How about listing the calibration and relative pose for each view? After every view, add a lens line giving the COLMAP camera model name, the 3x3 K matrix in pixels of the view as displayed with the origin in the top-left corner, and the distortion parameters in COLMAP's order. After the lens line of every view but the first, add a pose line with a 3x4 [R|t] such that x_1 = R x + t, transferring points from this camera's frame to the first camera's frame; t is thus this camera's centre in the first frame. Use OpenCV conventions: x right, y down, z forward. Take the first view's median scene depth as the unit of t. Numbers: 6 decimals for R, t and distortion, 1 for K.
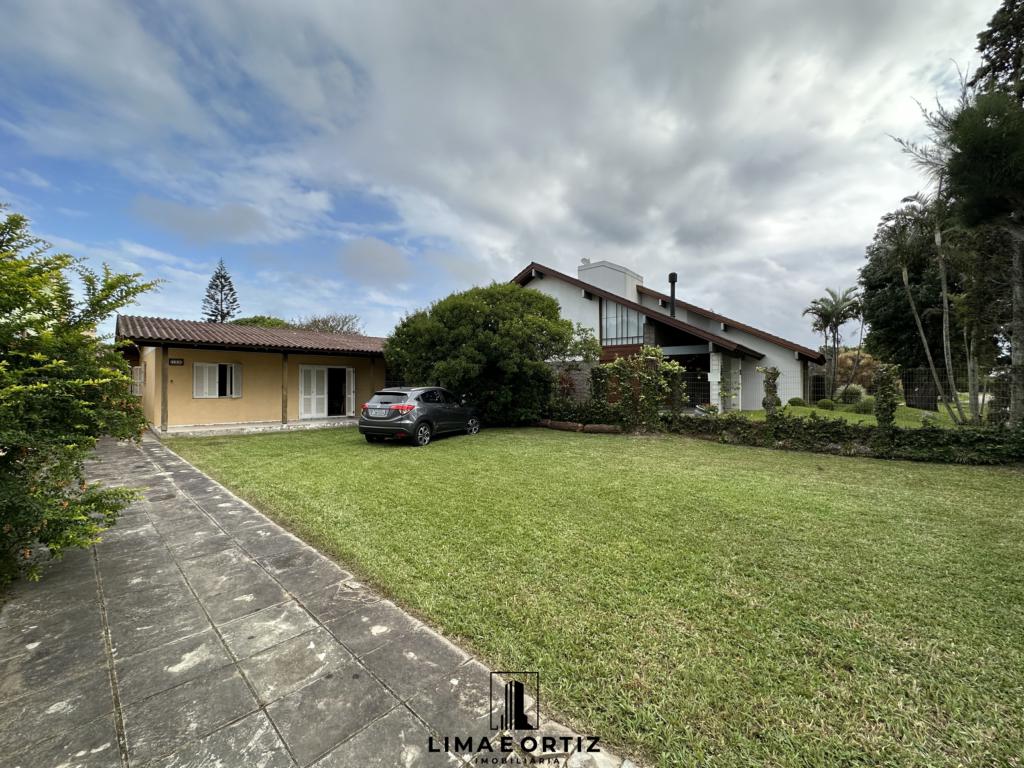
lens RADIAL K [[409.5, 0, 515.4], [0, 409.5, 382.9], [0, 0, 1]] dist [-0.001082, -0.000427]
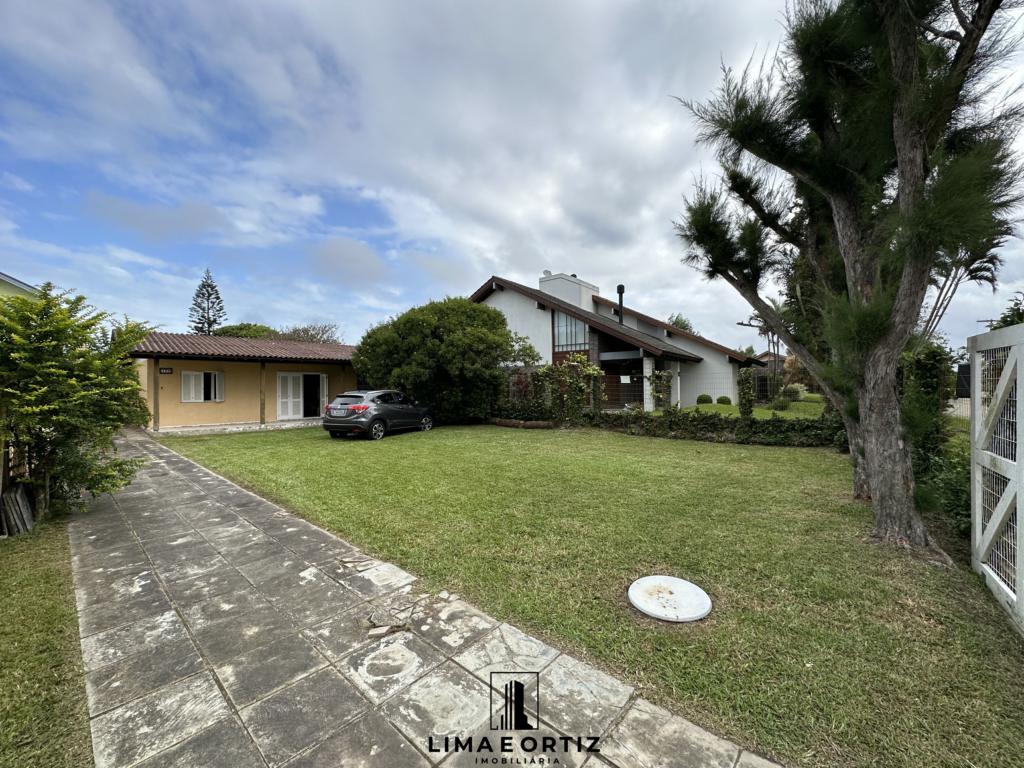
lens RADIAL K [[412.7, 0, 516.7], [0, 412.7, 376.9], [0, 0, 1]] dist [-0.001159, -0.000261]
pose [[0.999796, -0.010268, 0.017422, 0.136705], [0.010622, 0.999736, -0.020375, -0.000326], [-0.017208, 0.020556, 0.999641, -0.178271]]
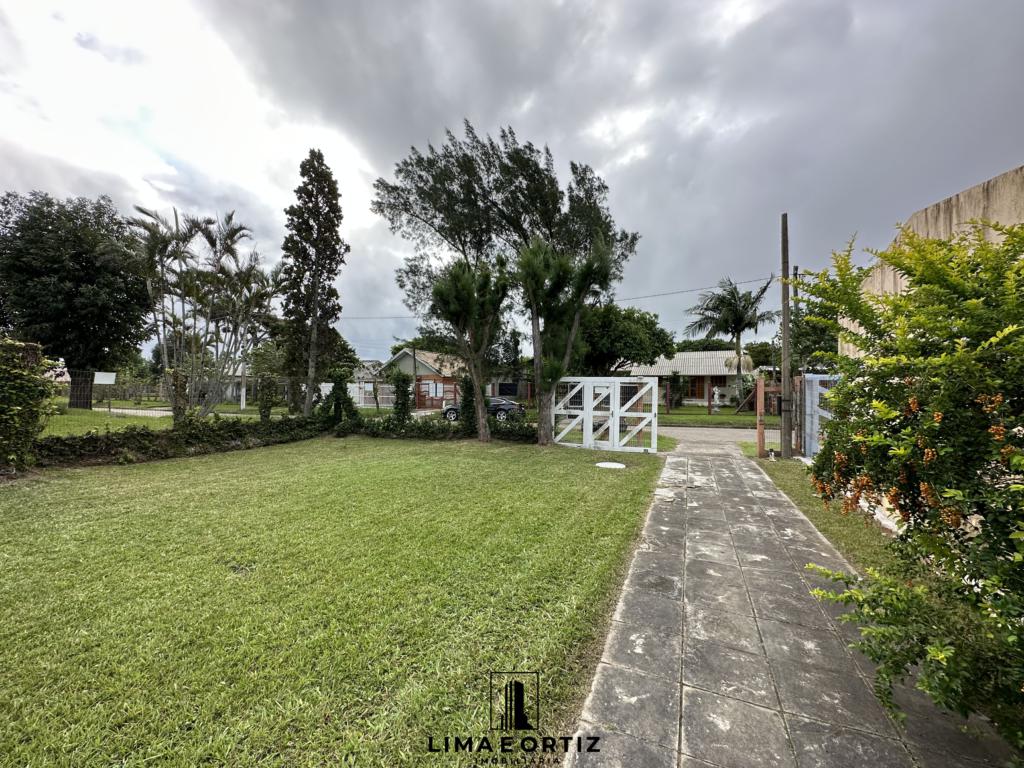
lens RADIAL K [[412.7, 0, 516.7], [0, 412.7, 376.9], [0, 0, 1]] dist [-0.001159, -0.000261]
pose [[-0.336255, 0.020225, 0.941554, -0.421158], [-0.010982, 0.999617, -0.025394, -0.004555], [-0.941707, -0.018879, -0.335904, 0.510006]]
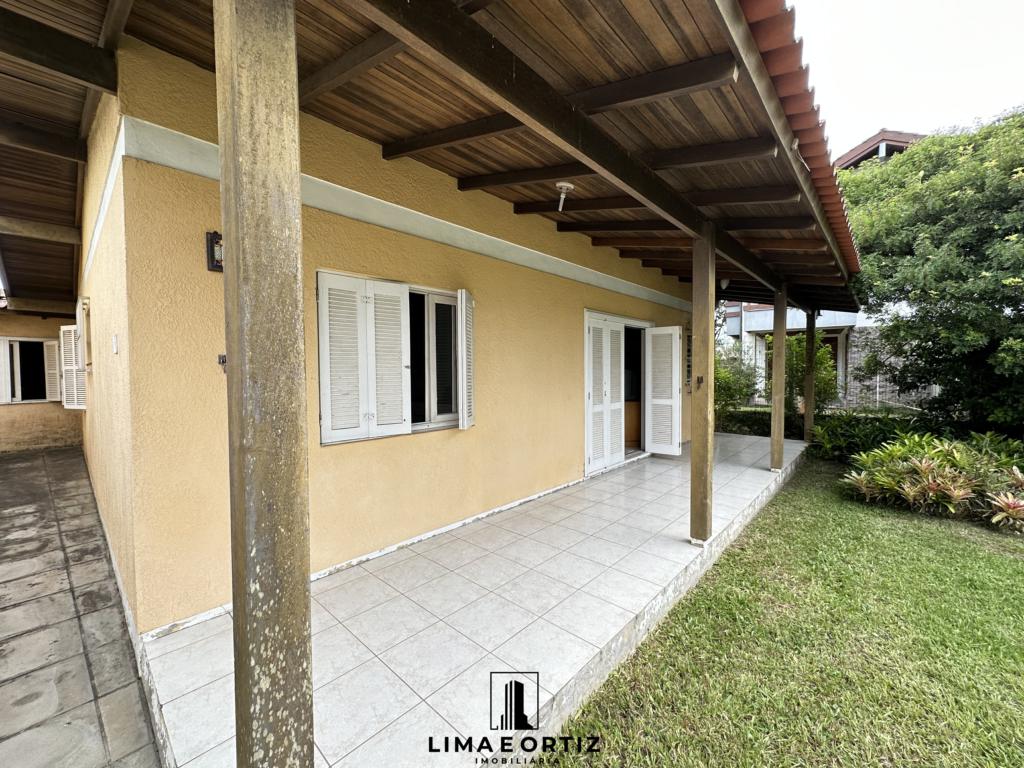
lens RADIAL K [[412.7, 0, 516.7], [0, 412.7, 376.9], [0, 0, 1]] dist [-0.001159, -0.000261]
pose [[0.999558, -0.010306, 0.027891, -0.728419], [0.009865, 0.999825, 0.015877, 0.002597], [-0.028050, -0.015595, 0.999485, 0.827323]]
